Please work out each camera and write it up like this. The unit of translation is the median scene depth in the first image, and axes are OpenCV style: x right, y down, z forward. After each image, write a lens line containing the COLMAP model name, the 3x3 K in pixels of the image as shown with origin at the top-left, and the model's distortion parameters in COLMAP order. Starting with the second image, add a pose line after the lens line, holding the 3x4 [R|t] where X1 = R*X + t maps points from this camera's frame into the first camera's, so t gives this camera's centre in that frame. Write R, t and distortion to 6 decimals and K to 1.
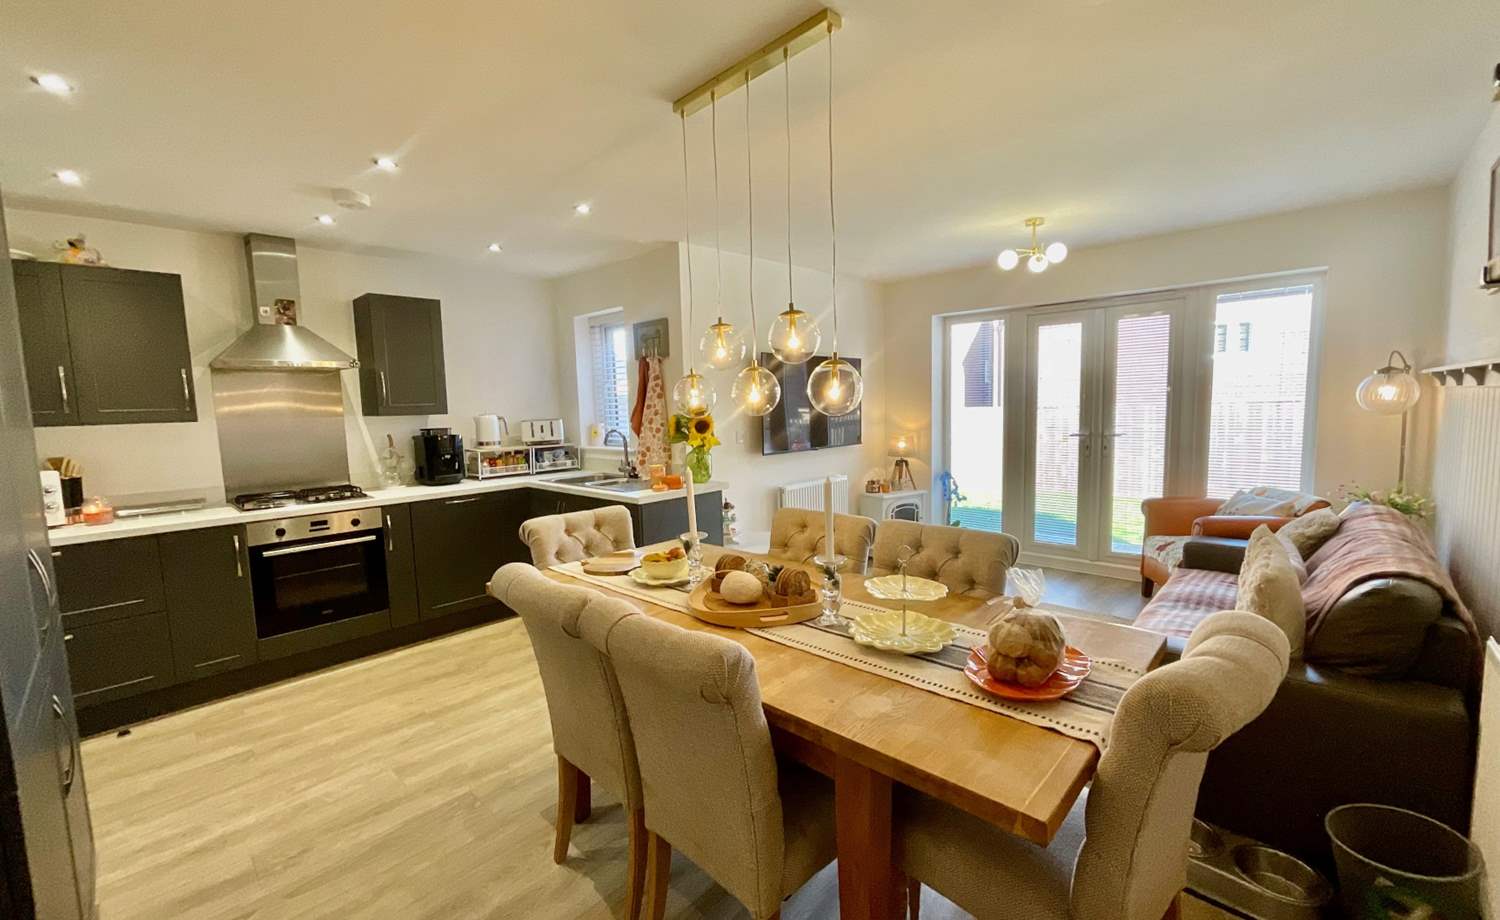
lens RADIAL K [[609.4, 0, 752.2], [0, 609.4, 464.6], [0, 0, 1]] dist [-0.000378, 0.000430]
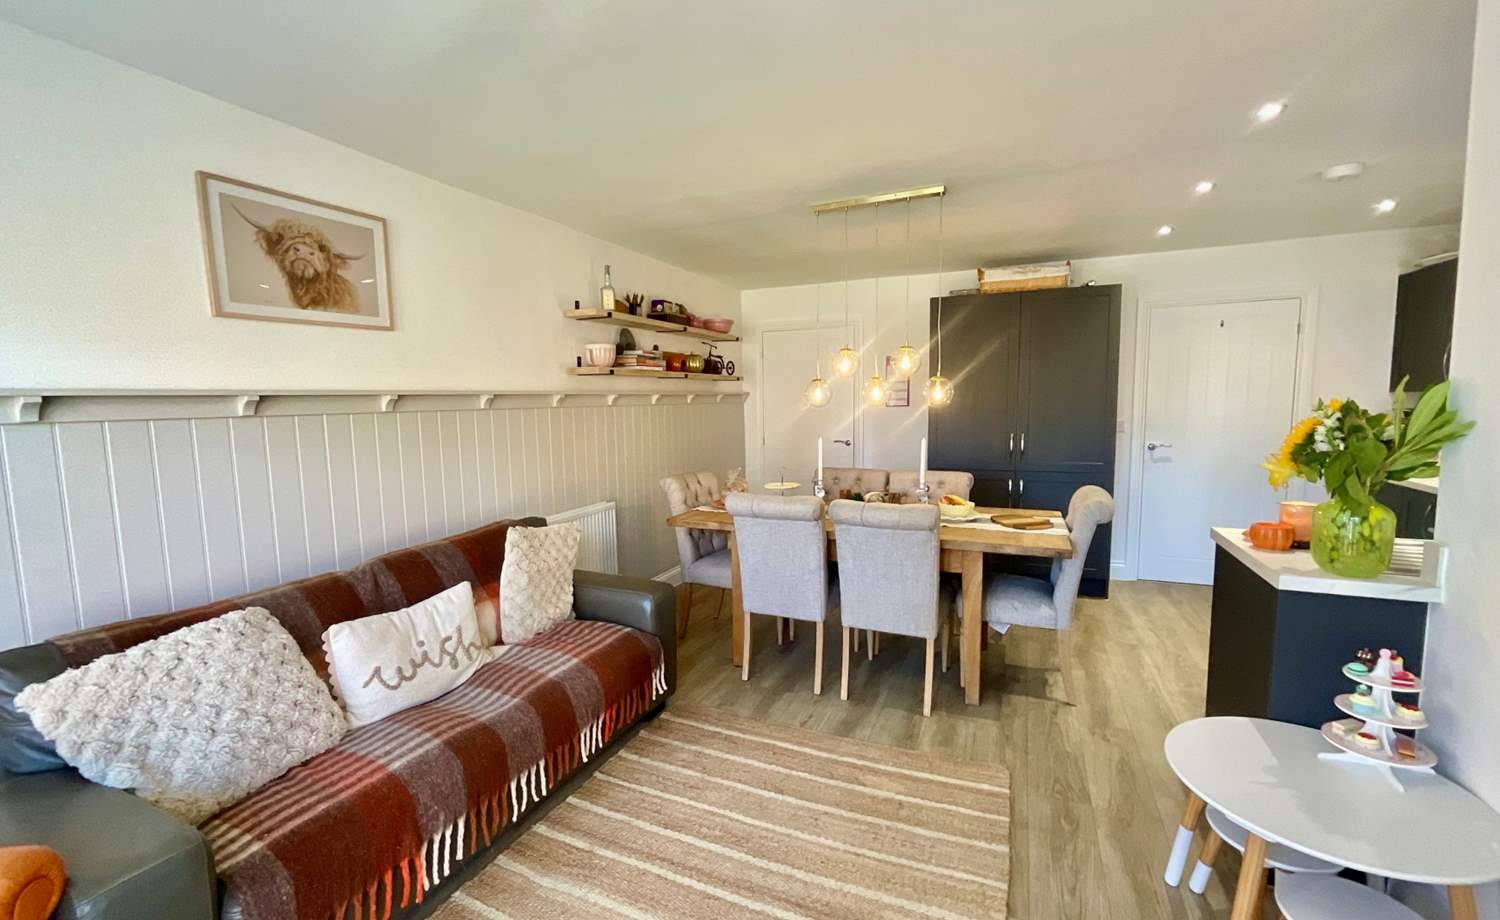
lens RADIAL K [[646.3, 0, 753.9], [0, 646.3, 463.9], [0, 0, 1]] dist [0.001371, 0.000713]
pose [[-0.930191, 0.095383, -0.354467, 0.490724], [0.025383, 0.980052, 0.197112, -0.146509], [0.366197, 0.174355, -0.914057, 1.399603]]
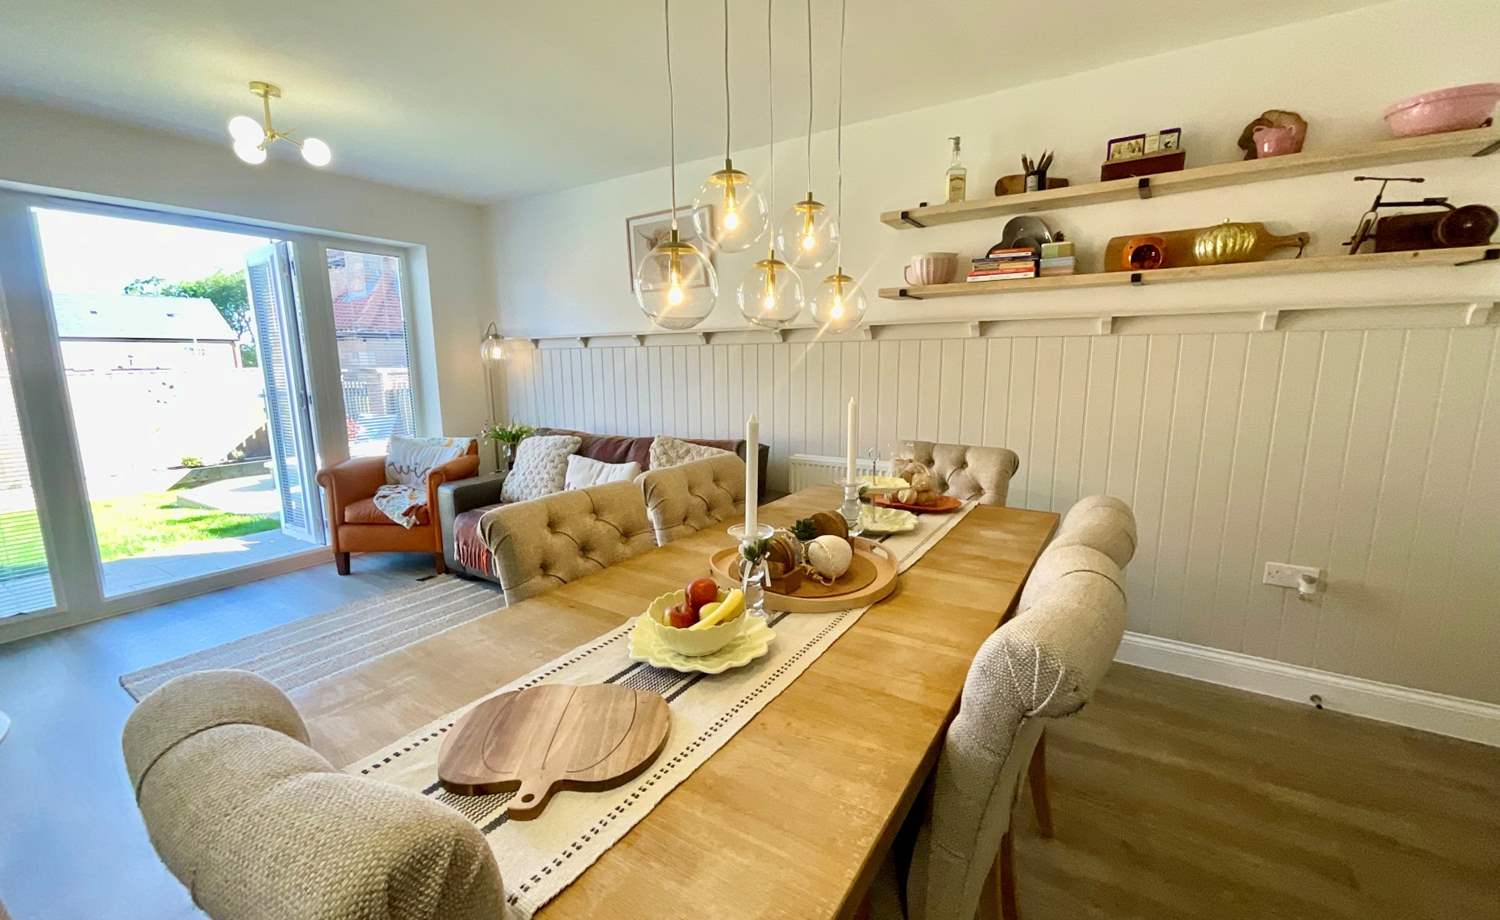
lens RADIAL K [[609.4, 0, 752.2], [0, 609.4, 464.6], [0, 0, 1]] dist [-0.000378, 0.000430]
pose [[-0.188708, -0.138819, 0.972172, -0.425953], [0.113777, 0.980201, 0.162051, -0.025417], [-0.975420, 0.141191, -0.169177, 0.667352]]
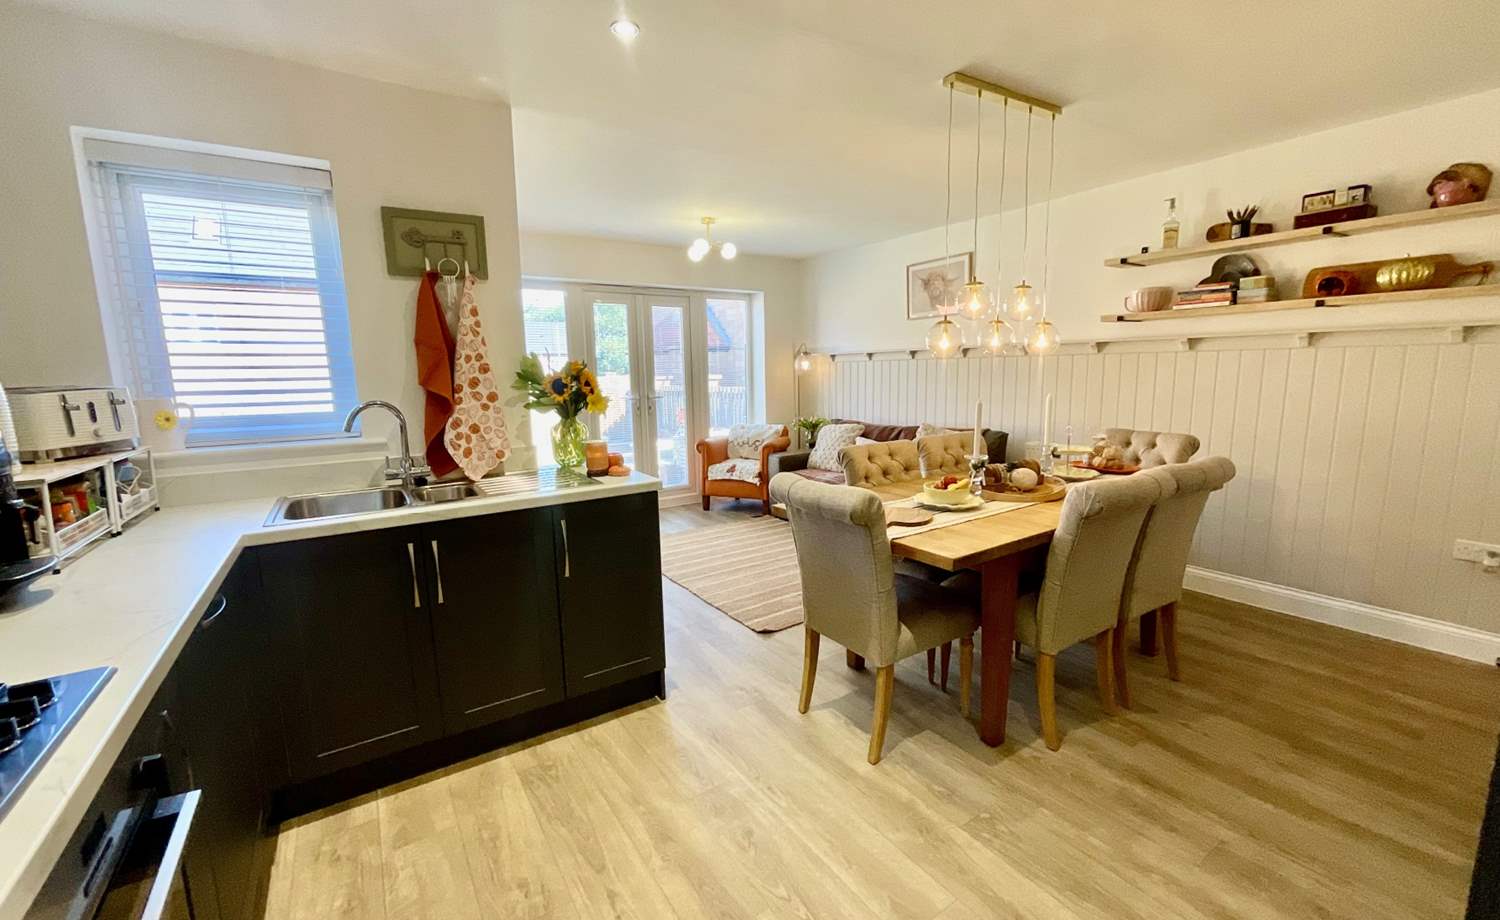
lens RADIAL K [[609.4, 0, 752.2], [0, 609.4, 464.6], [0, 0, 1]] dist [-0.000378, 0.000430]
pose [[0.218082, -0.128754, 0.967400, -0.828695], [0.112929, 0.987930, 0.106028, -0.027478], [-0.969375, 0.086125, 0.229989, 0.704117]]
